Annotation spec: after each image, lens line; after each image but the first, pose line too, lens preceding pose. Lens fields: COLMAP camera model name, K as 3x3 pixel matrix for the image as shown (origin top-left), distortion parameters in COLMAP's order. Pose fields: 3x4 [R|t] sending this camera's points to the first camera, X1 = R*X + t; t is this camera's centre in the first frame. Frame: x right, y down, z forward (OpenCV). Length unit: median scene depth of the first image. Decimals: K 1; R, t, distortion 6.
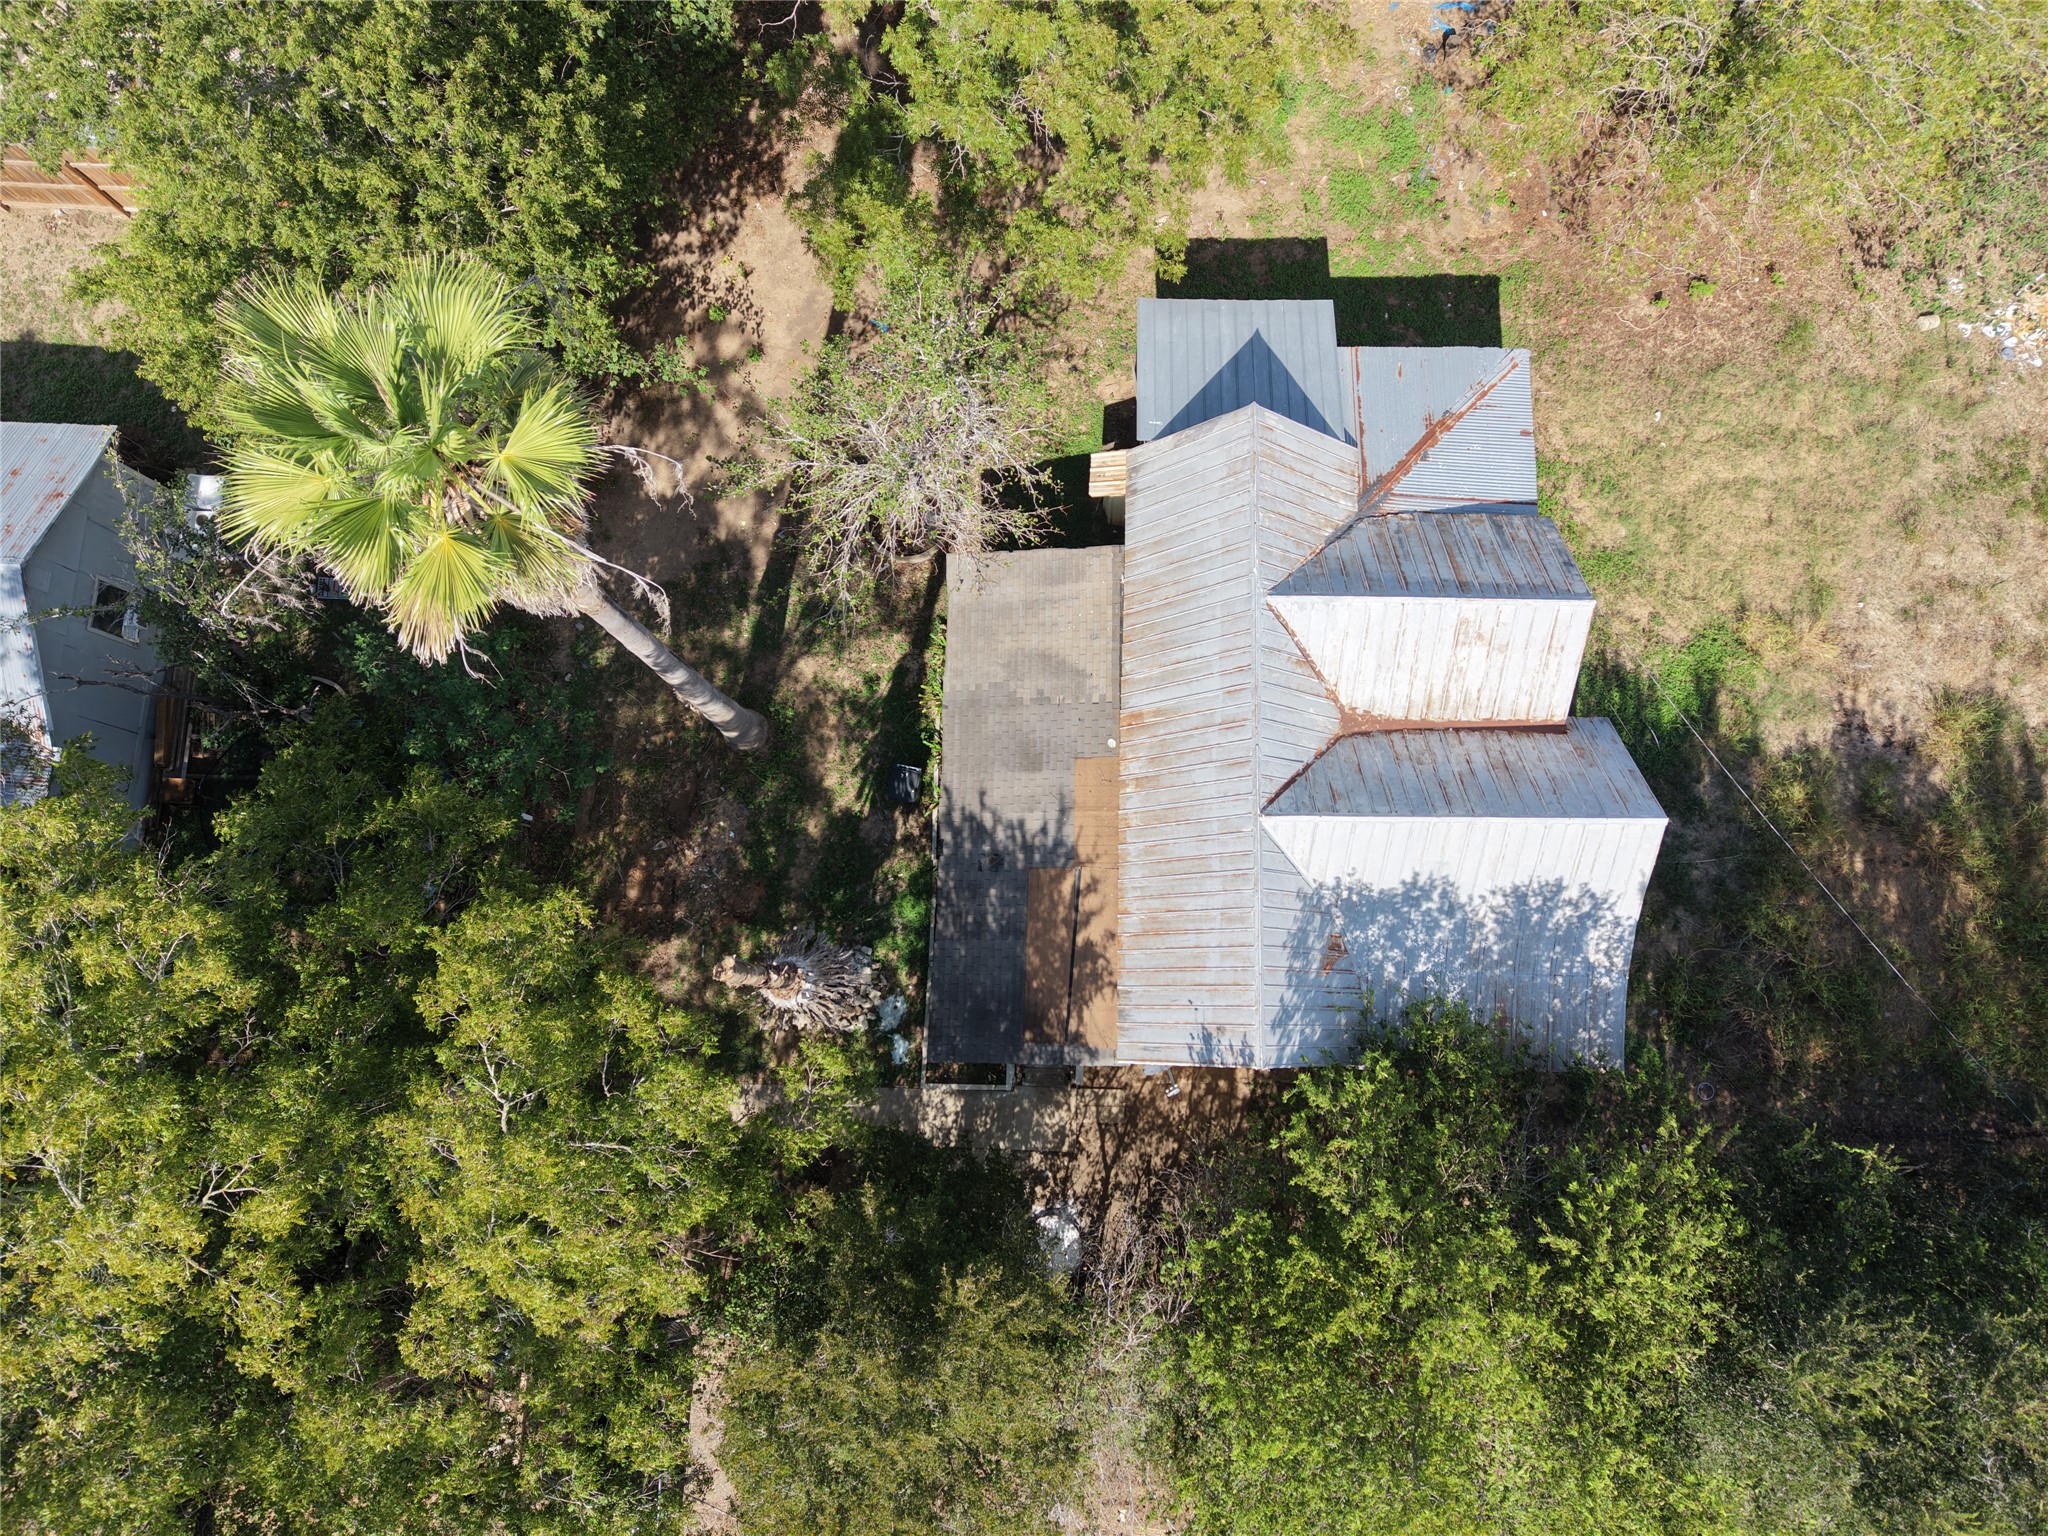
lens RADIAL K [[1381.9, 0, 1019.3], [0, 1381.9, 769.6], [0, 0, 1]] dist [0.027705, -0.028133]
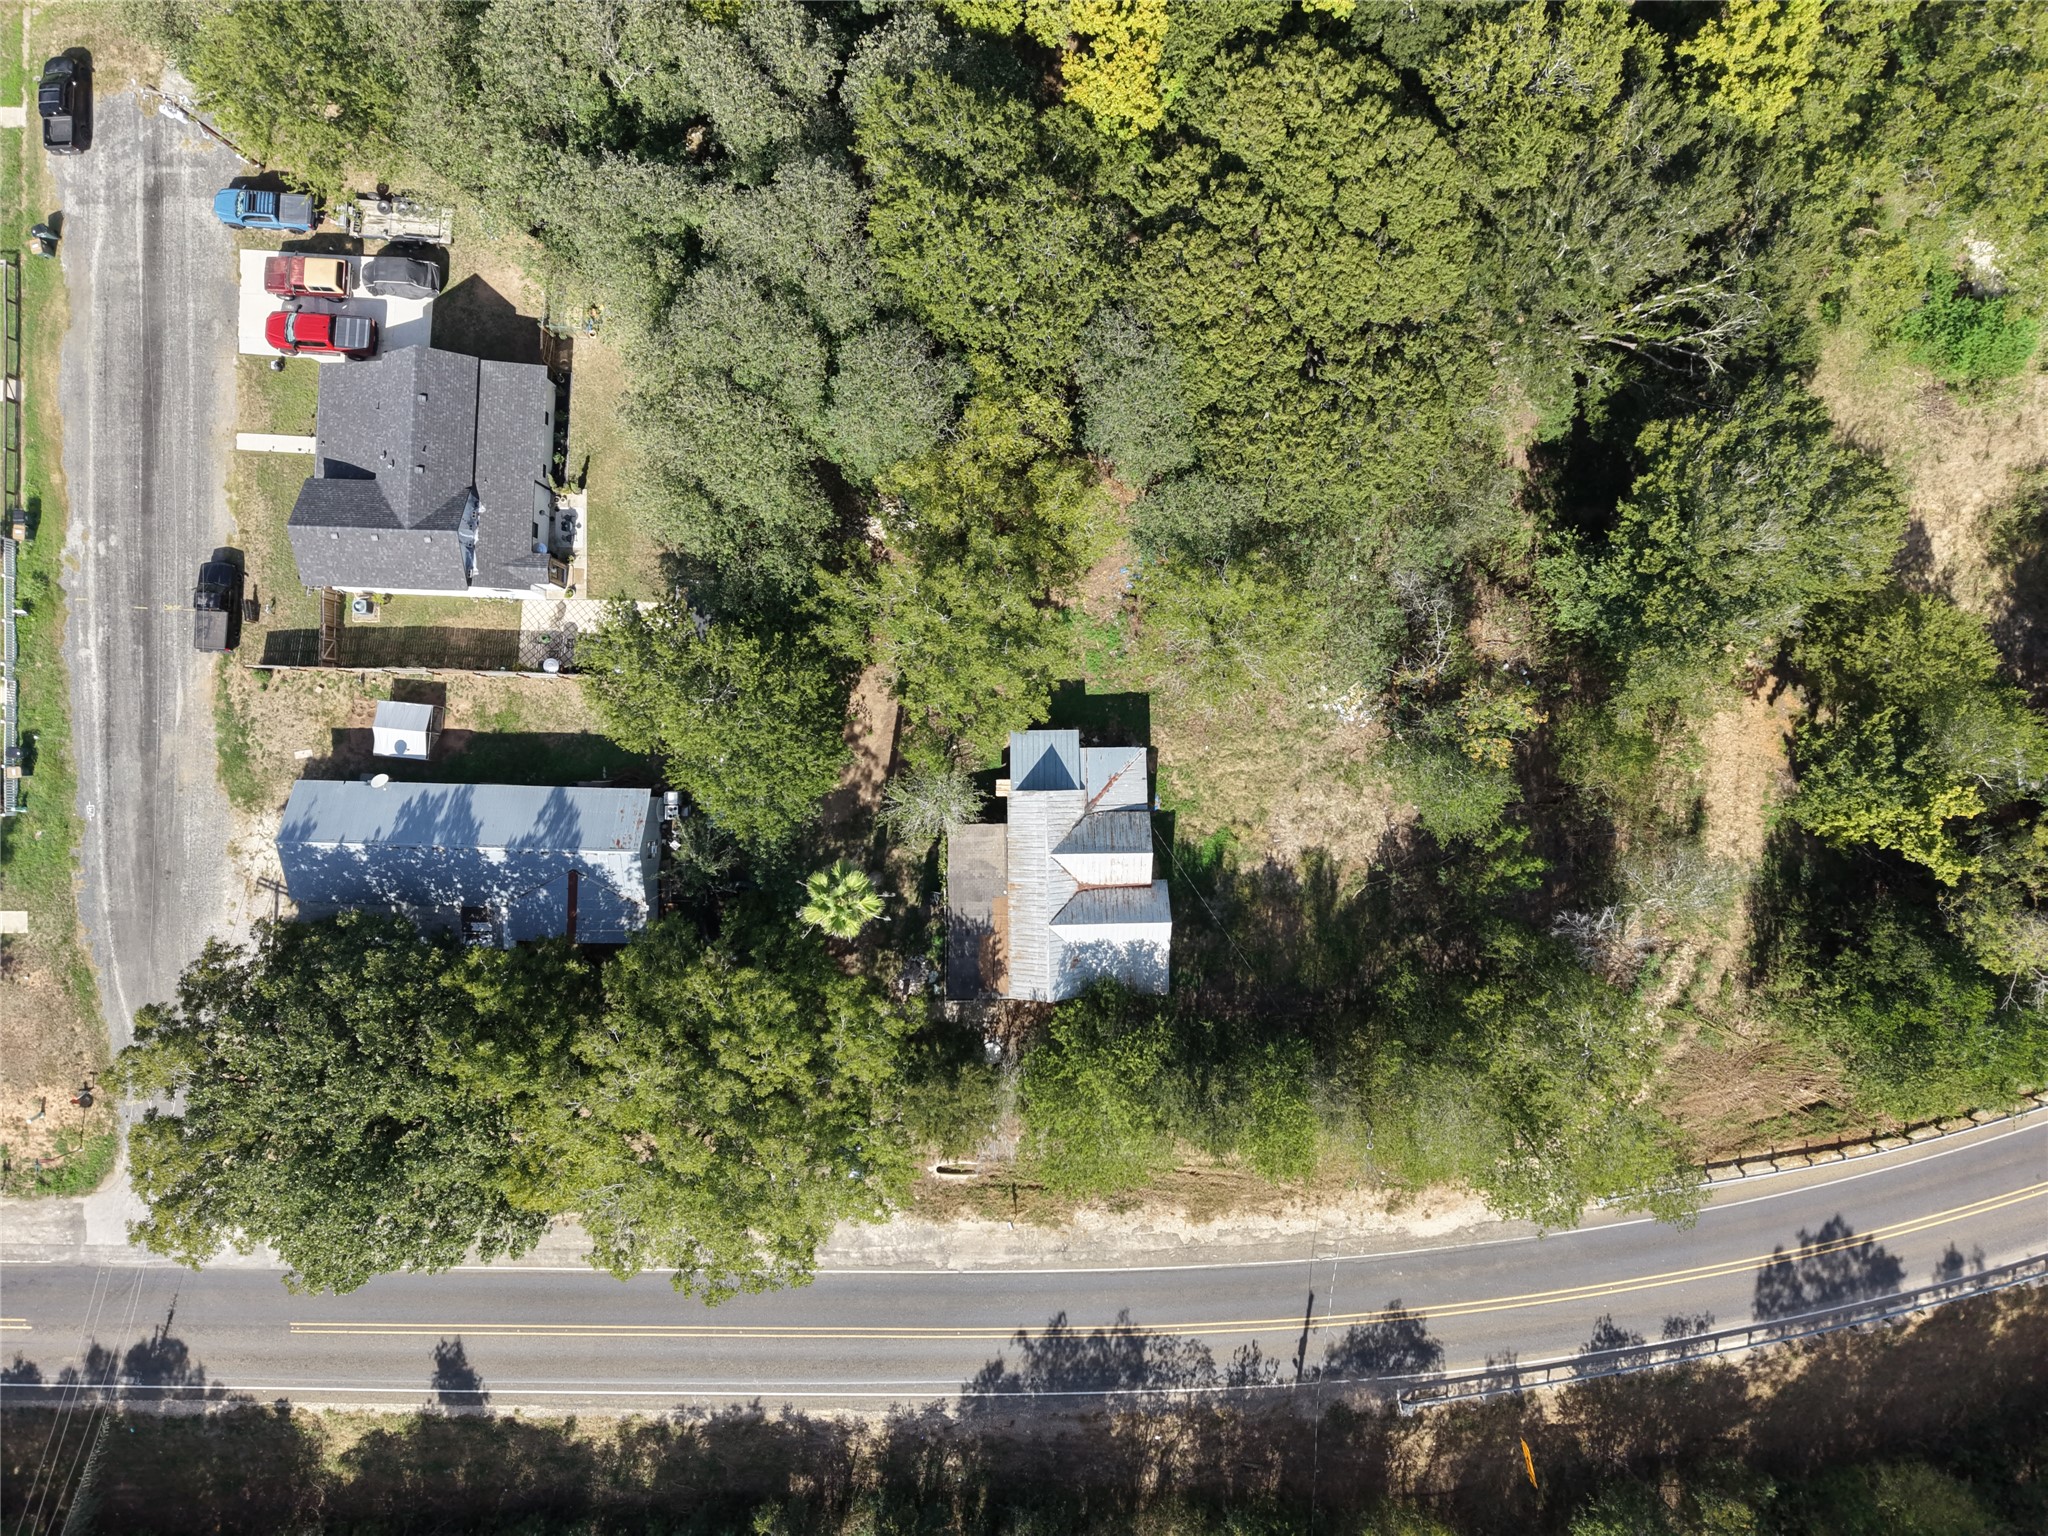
lens RADIAL K [[1381.9, 0, 1028.2], [0, 1381.9, 772.3], [0, 0, 1]] dist [0.027705, -0.028133]
pose [[0.999115, -0.034740, 0.023735, 0.052406], [0.030645, 0.987404, 0.155220, -0.692352], [-0.028828, -0.154355, 0.987595, -1.795879]]
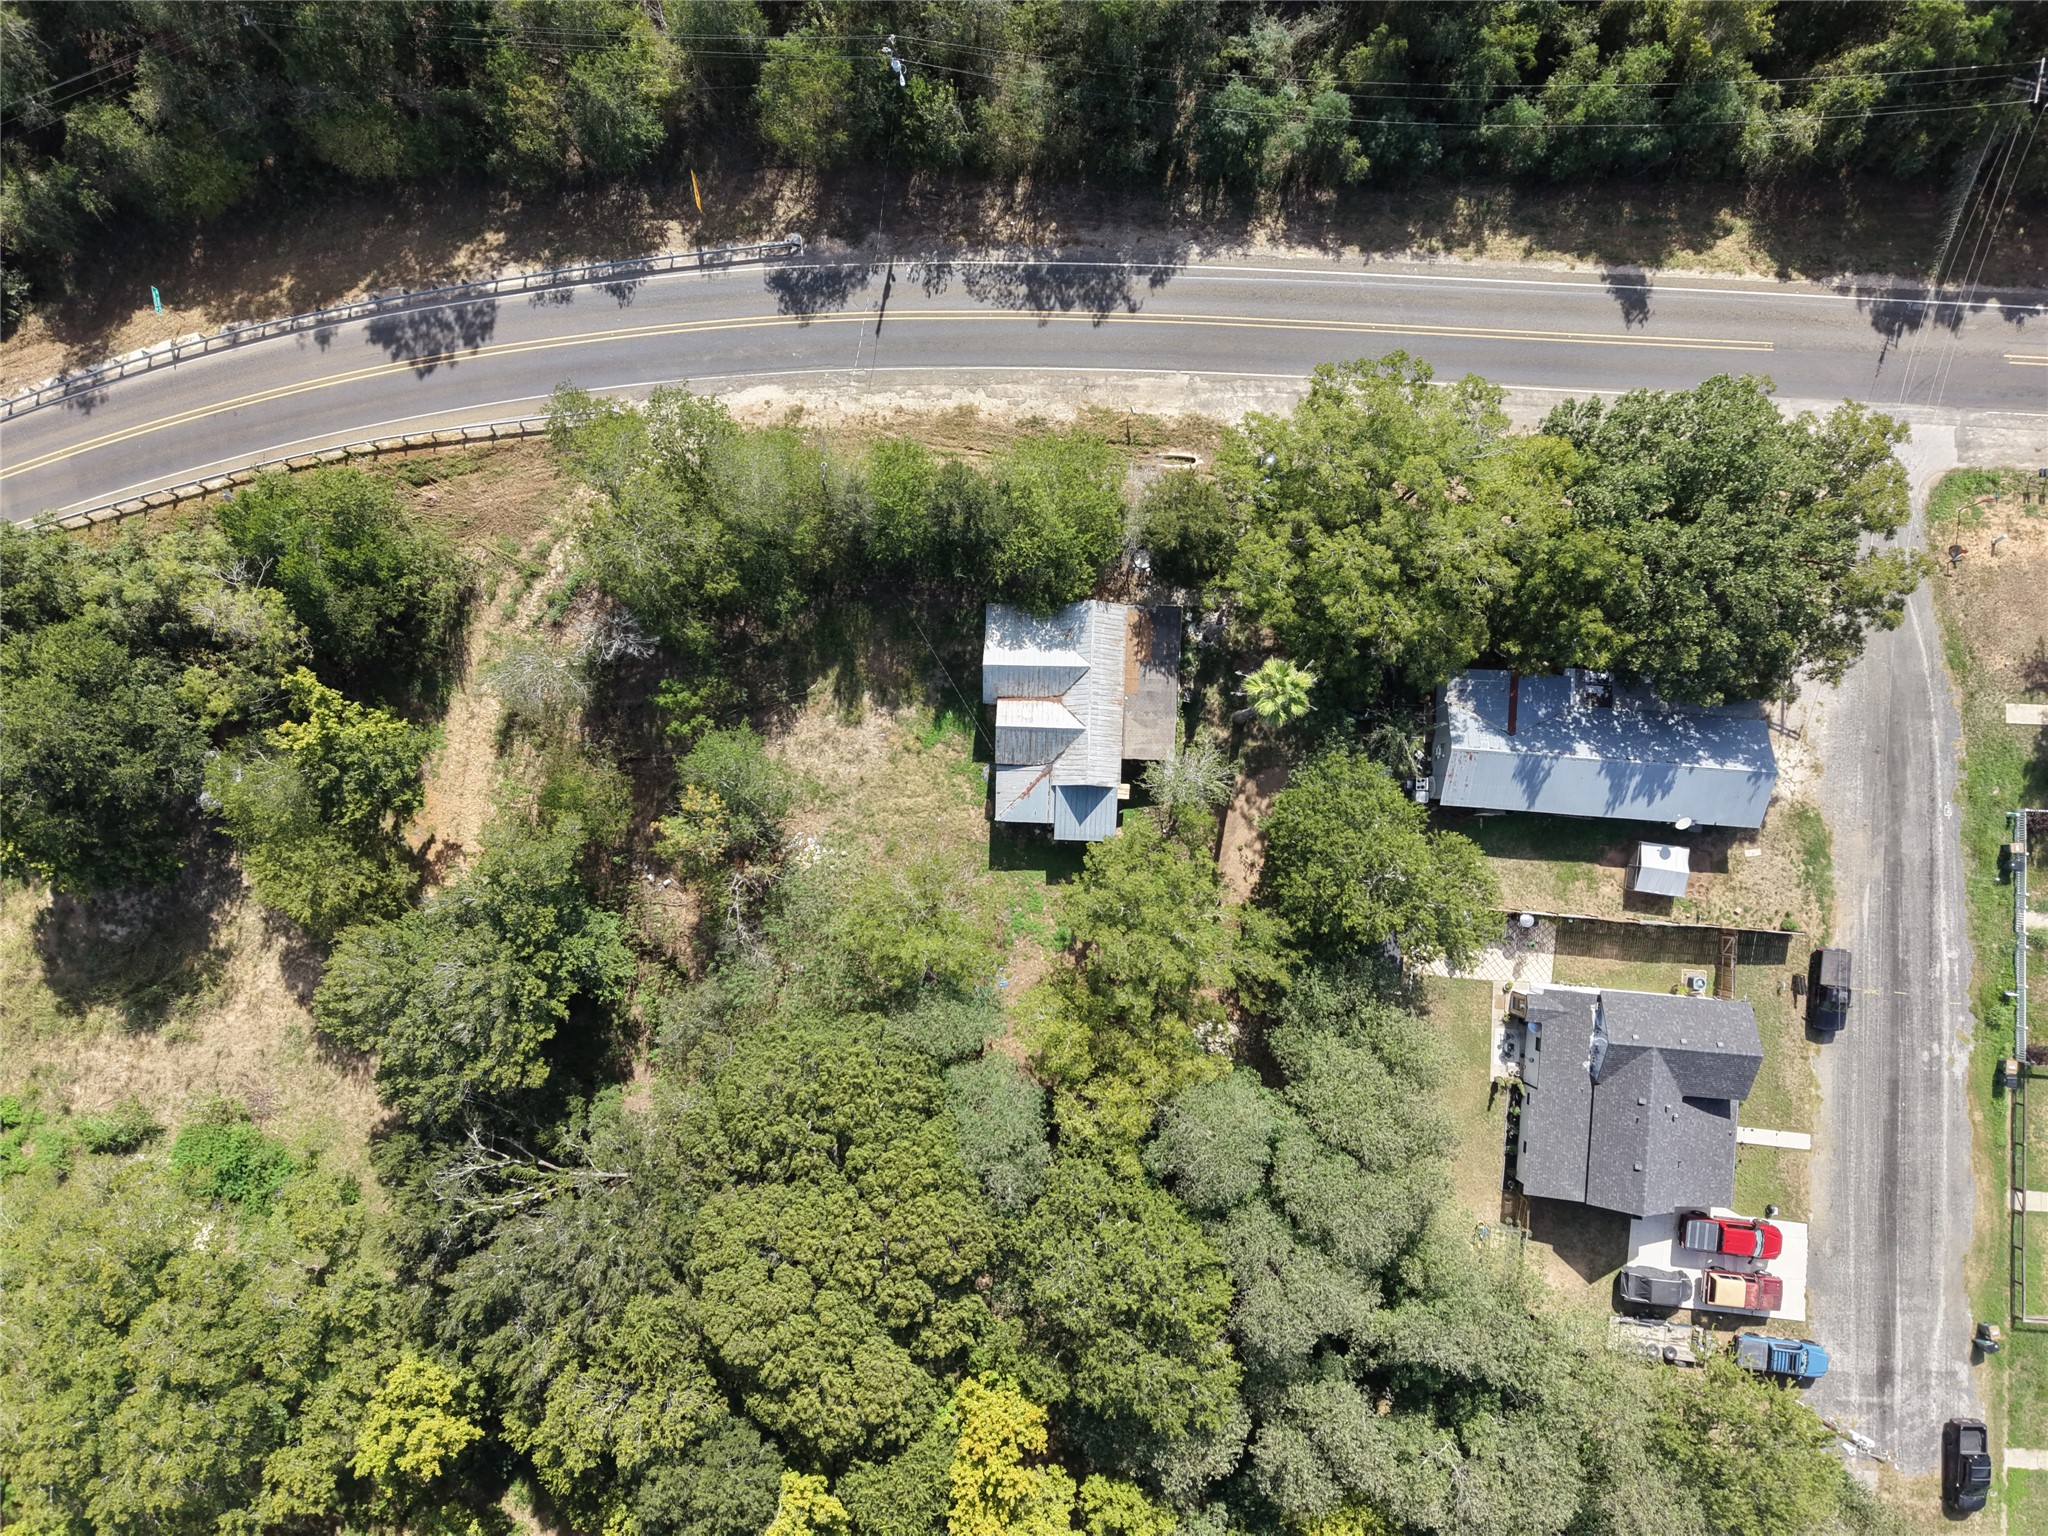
lens RADIAL K [[1381.9, 0, 1020.8], [0, 1381.9, 768.5], [0, 0, 1]] dist [0.027705, -0.028133]
pose [[-0.999148, -0.010018, 0.040039, 0.179523], [0.018436, -0.976264, 0.215796, -0.864248], [0.036927, 0.216350, 0.975617, -2.126816]]
